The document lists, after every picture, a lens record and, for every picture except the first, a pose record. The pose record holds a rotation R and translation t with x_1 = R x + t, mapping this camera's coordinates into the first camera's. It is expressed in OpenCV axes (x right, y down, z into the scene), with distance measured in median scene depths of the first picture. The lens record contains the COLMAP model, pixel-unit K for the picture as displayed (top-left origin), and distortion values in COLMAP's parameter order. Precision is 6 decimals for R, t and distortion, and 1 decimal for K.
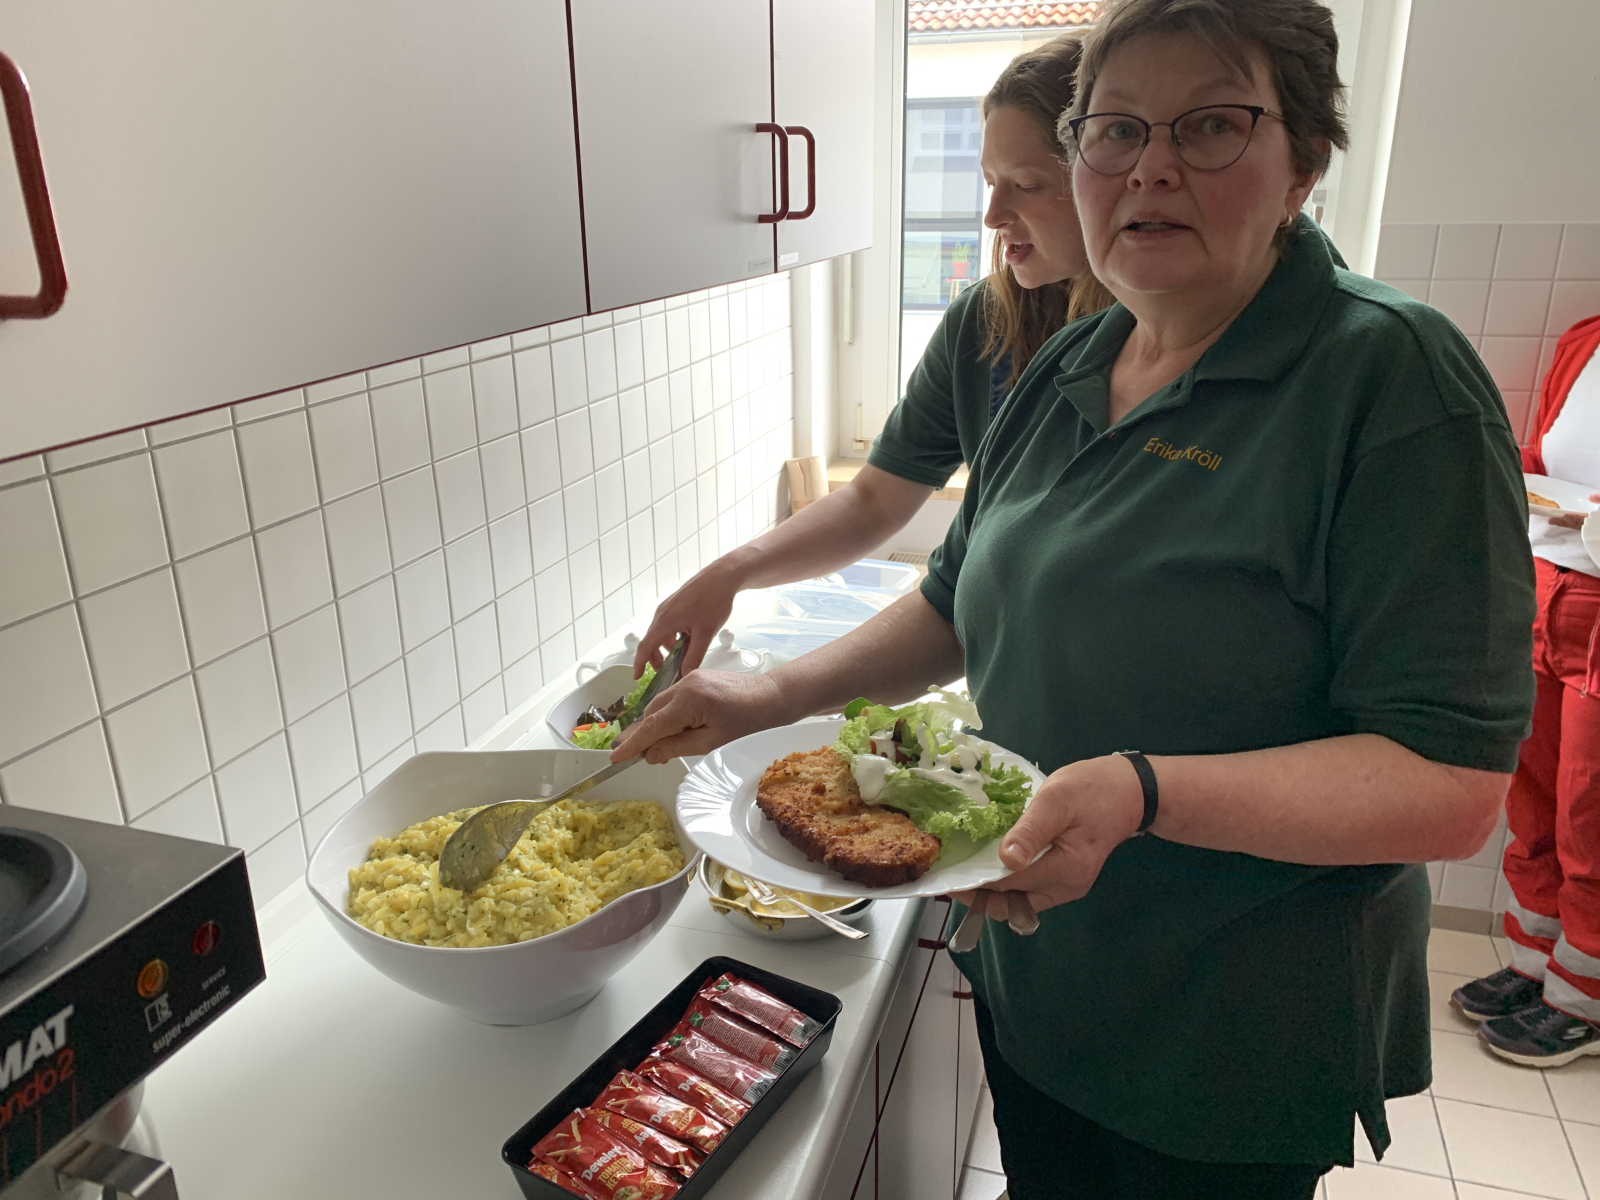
lens RADIAL K [[1223.9, 0, 801.8], [0, 1223.9, 600.8], [0, 0, 1]] dist [0.027650, -0.001885]
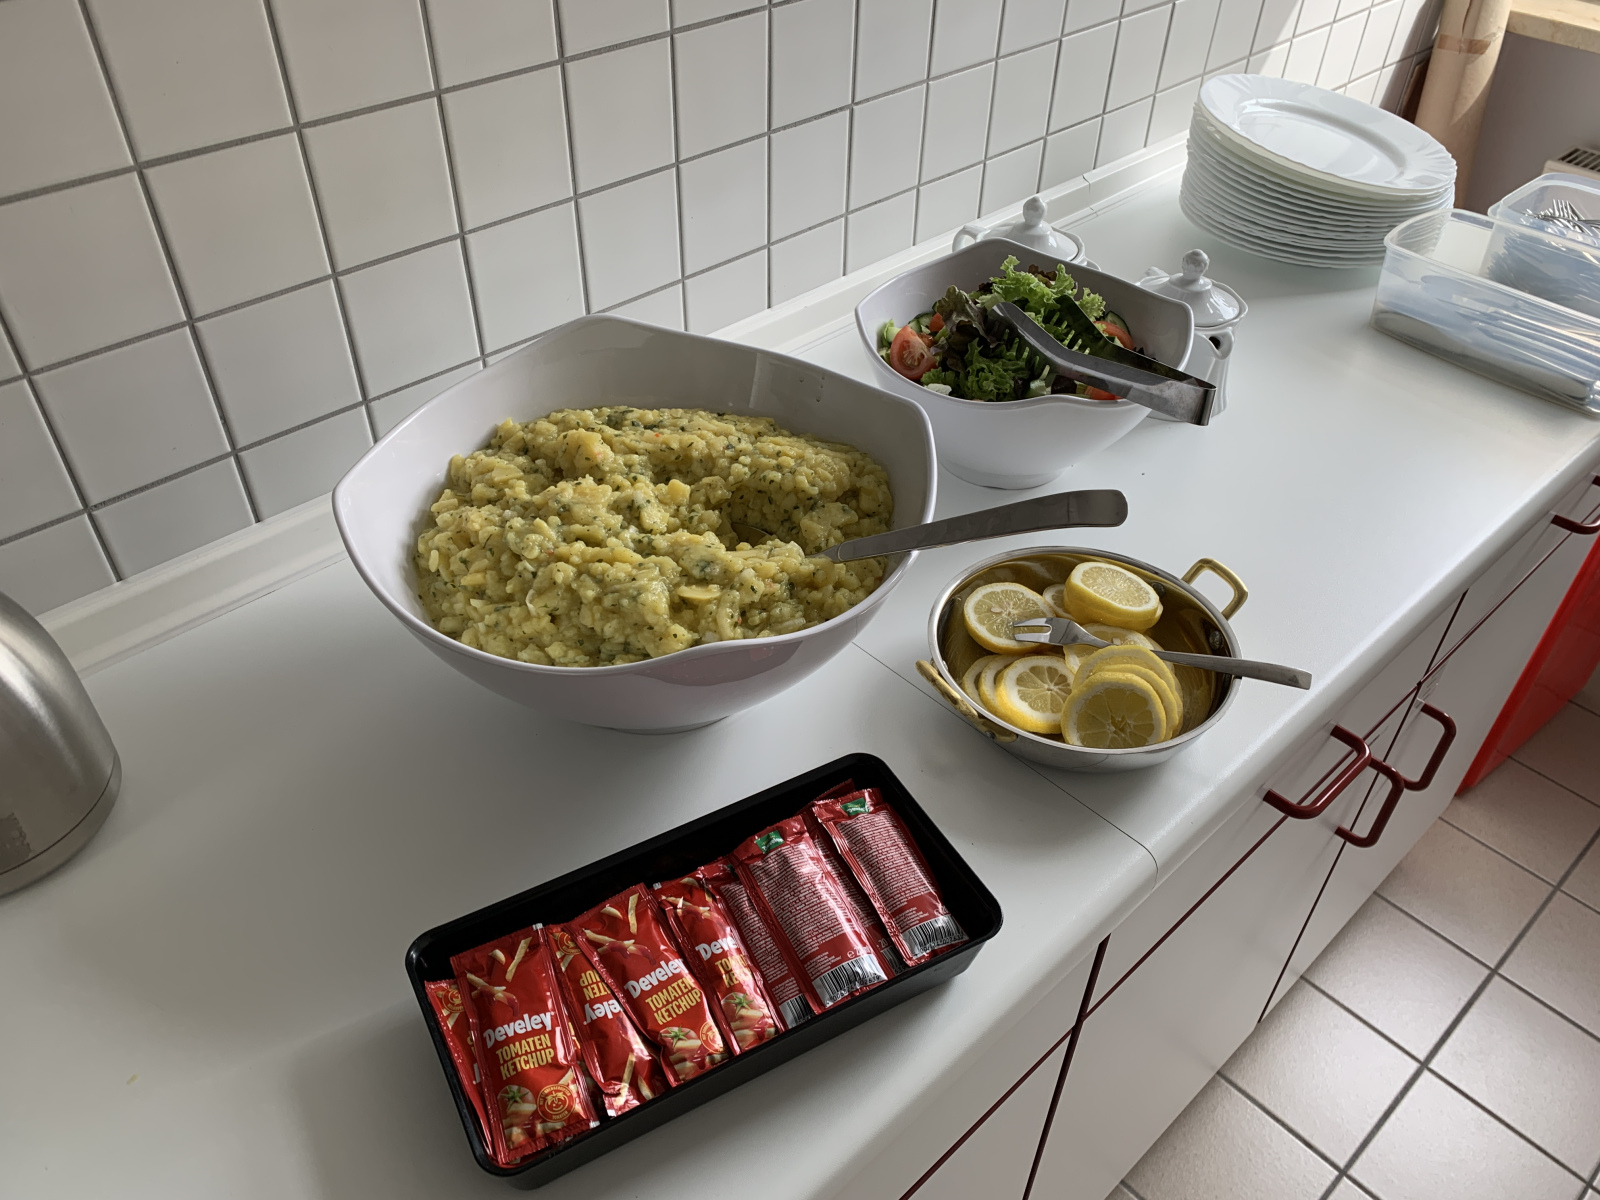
lens RADIAL K [[1223.9, 0, 794.4], [0, 1223.9, 597.9], [0, 0, 1]] dist [0.027650, -0.001885]
pose [[0.863720, 0.343341, -0.368924, 0.111594], [-0.182998, 0.895732, 0.405186, -0.040928], [0.469574, -0.282455, 0.836492, 0.490187]]
